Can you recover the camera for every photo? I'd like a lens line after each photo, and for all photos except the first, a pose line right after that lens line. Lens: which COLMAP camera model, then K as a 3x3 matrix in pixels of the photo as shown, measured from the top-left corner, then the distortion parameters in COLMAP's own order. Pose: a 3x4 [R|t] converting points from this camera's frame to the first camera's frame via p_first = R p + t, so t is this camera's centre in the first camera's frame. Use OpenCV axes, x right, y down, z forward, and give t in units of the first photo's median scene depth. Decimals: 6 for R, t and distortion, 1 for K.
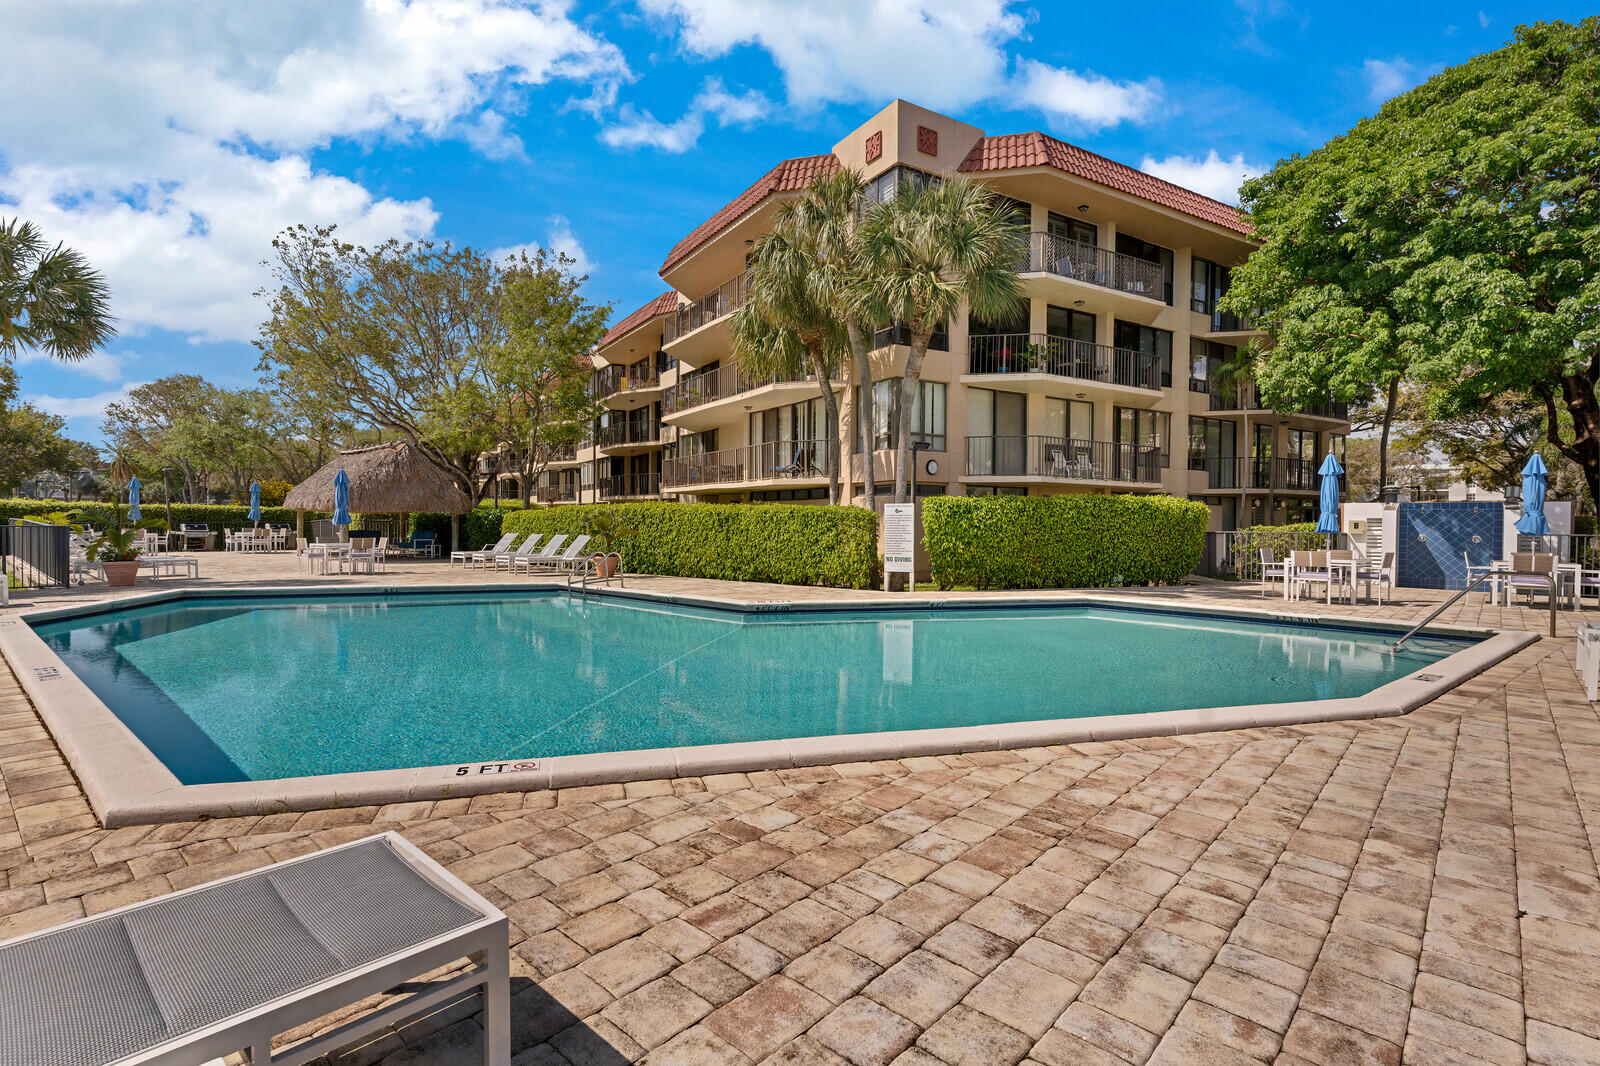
lens RADIAL K [[770.4, 0, 800.0], [0, 770.4, 533.0], [0, 0, 1]] dist [0.001563, 0.000362]
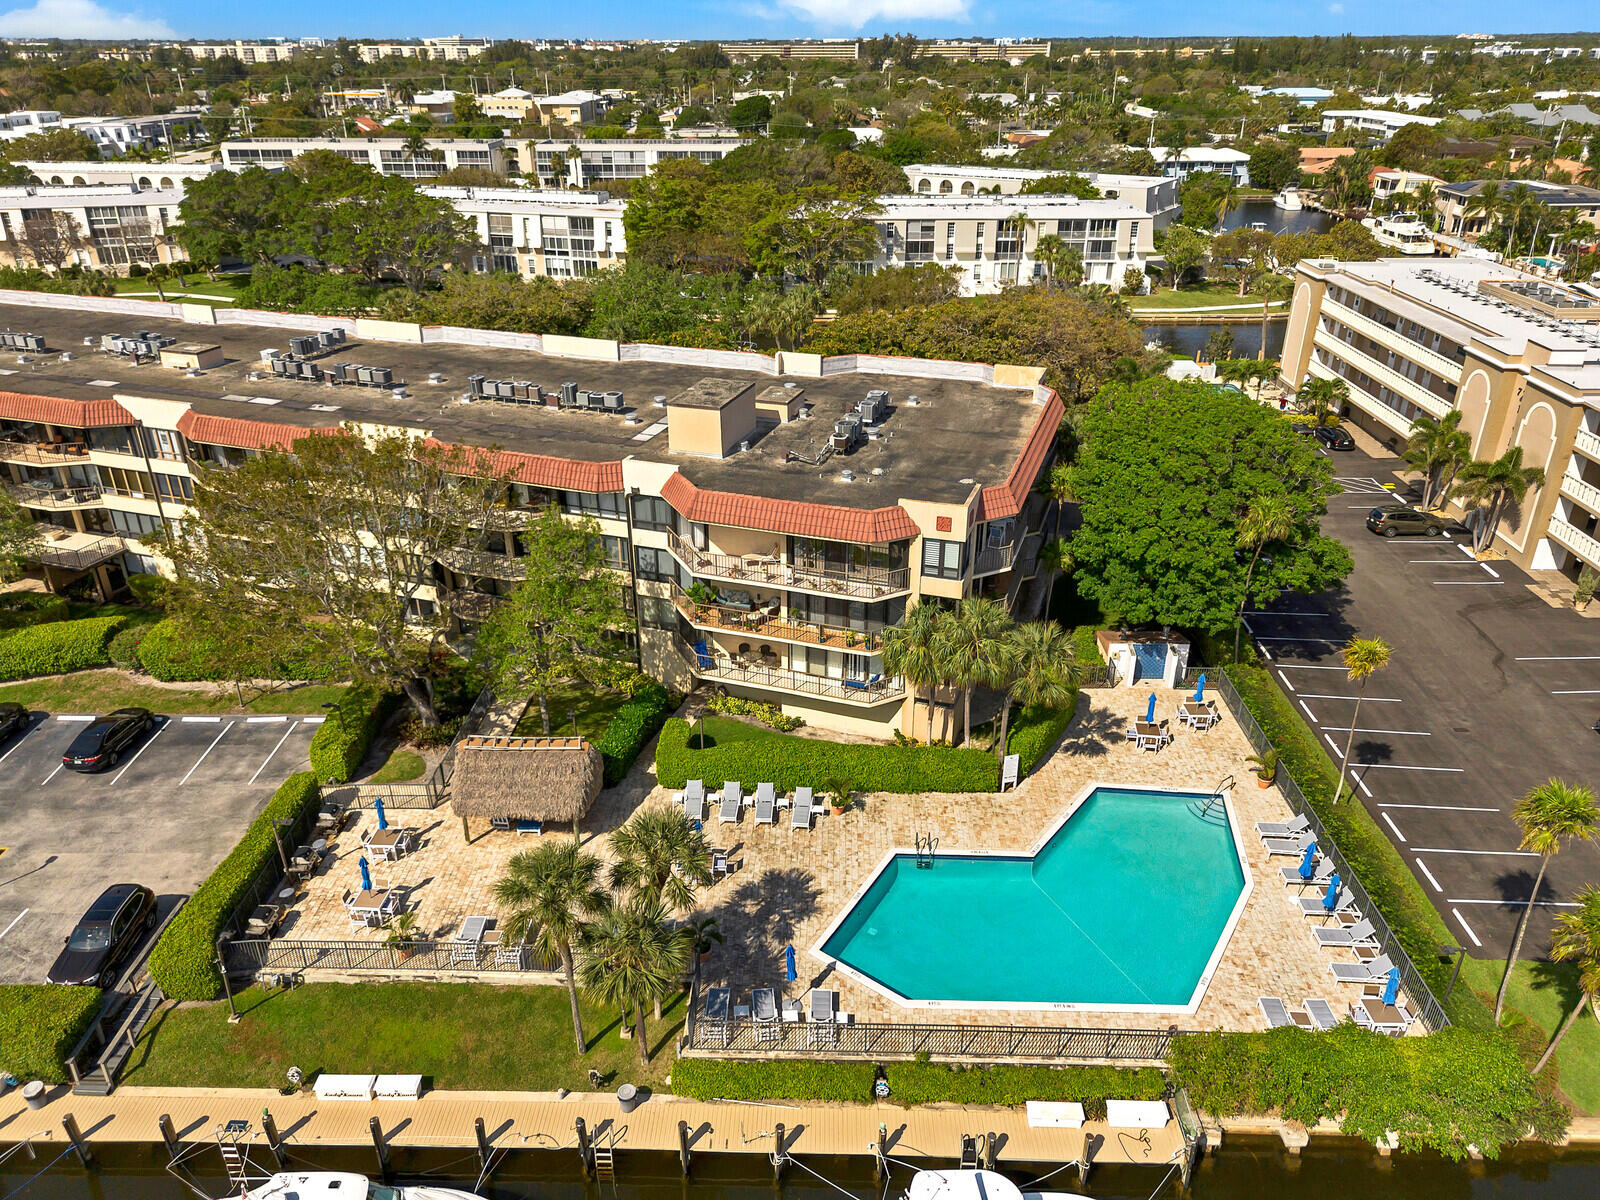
lens RADIAL K [[1149.7, 0, 797.8], [0, 1149.7, 565.5], [0, 0, 1]] dist [0.046195, -0.050027]
pose [[0.761162, -0.275688, 0.587051, -1.577905], [0.012629, 0.911287, 0.411579, -1.413845], [-0.648439, -0.305864, 0.697118, -0.516698]]
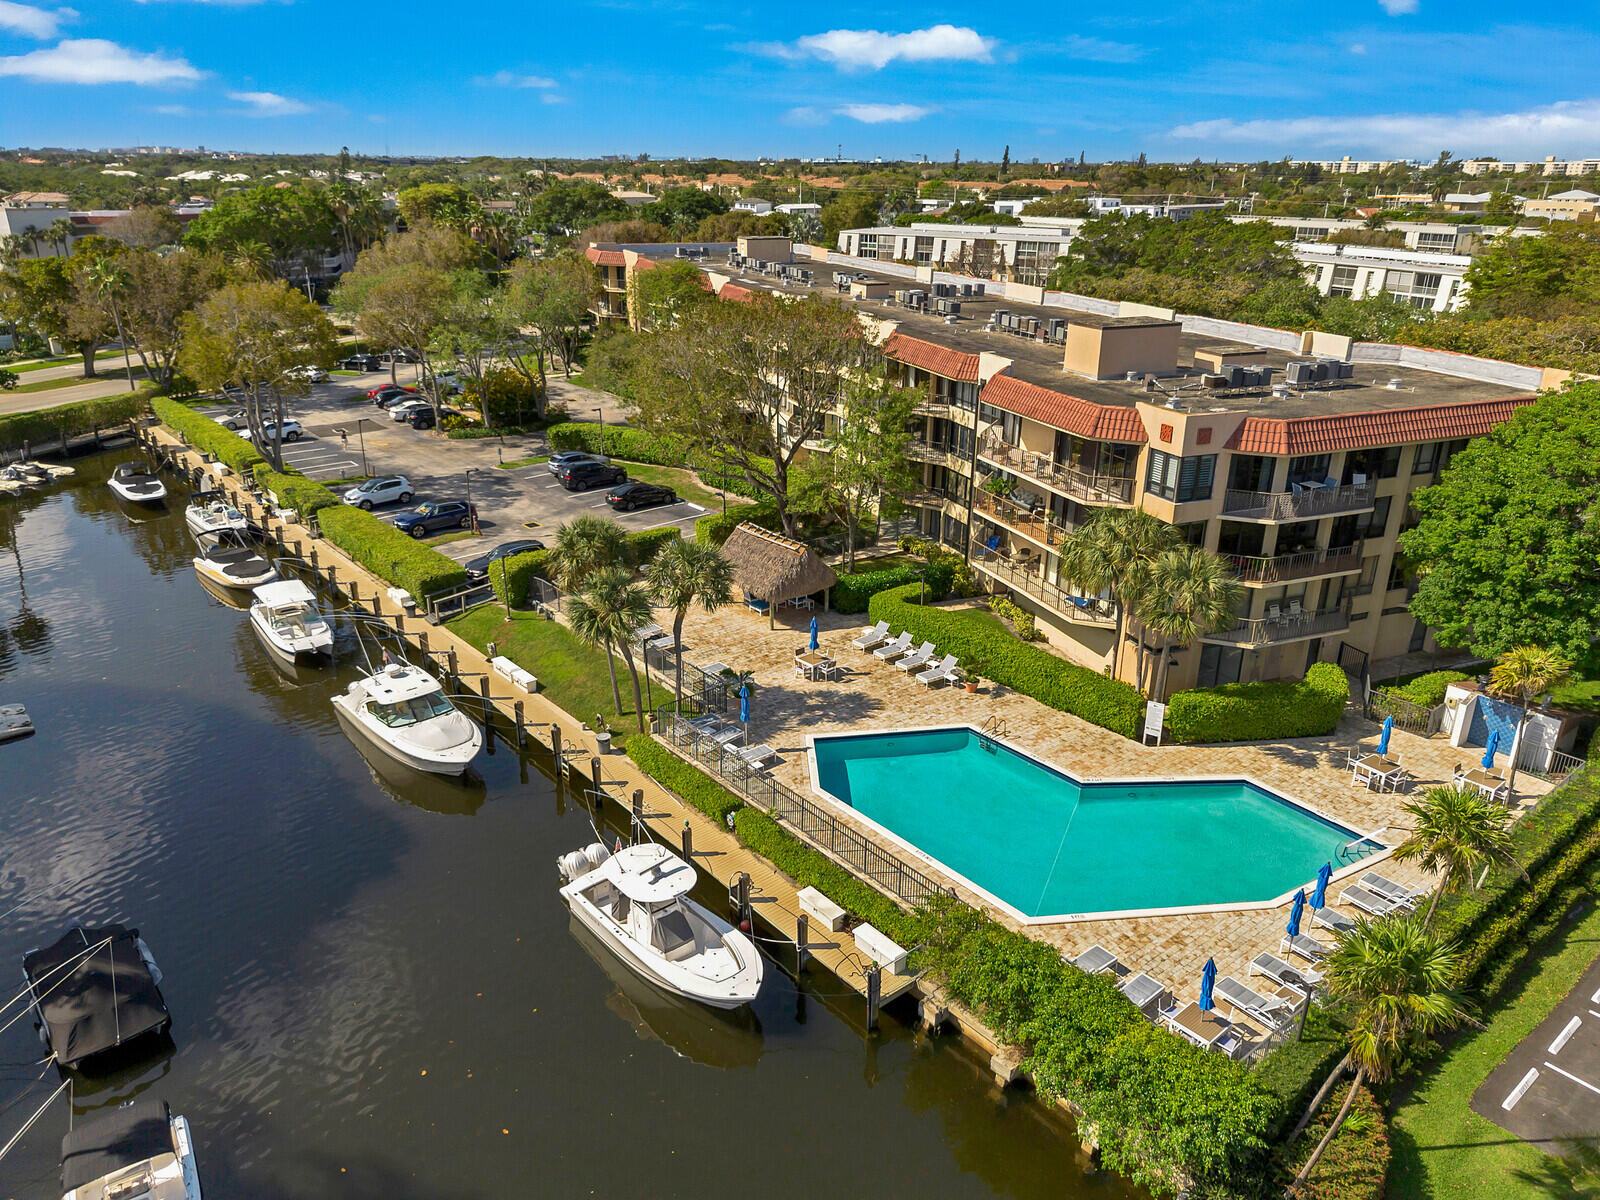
lens RADIAL K [[1154.5, 0, 800.0], [0, 1154.5, 600.0], [0, 0, 1]] dist [0.049406, -0.042830]
pose [[0.988525, 0.058467, -0.139283, -0.269809], [-0.007193, 0.939231, 0.343212, -0.953478], [0.150886, -0.338272, 0.928873, -1.283228]]
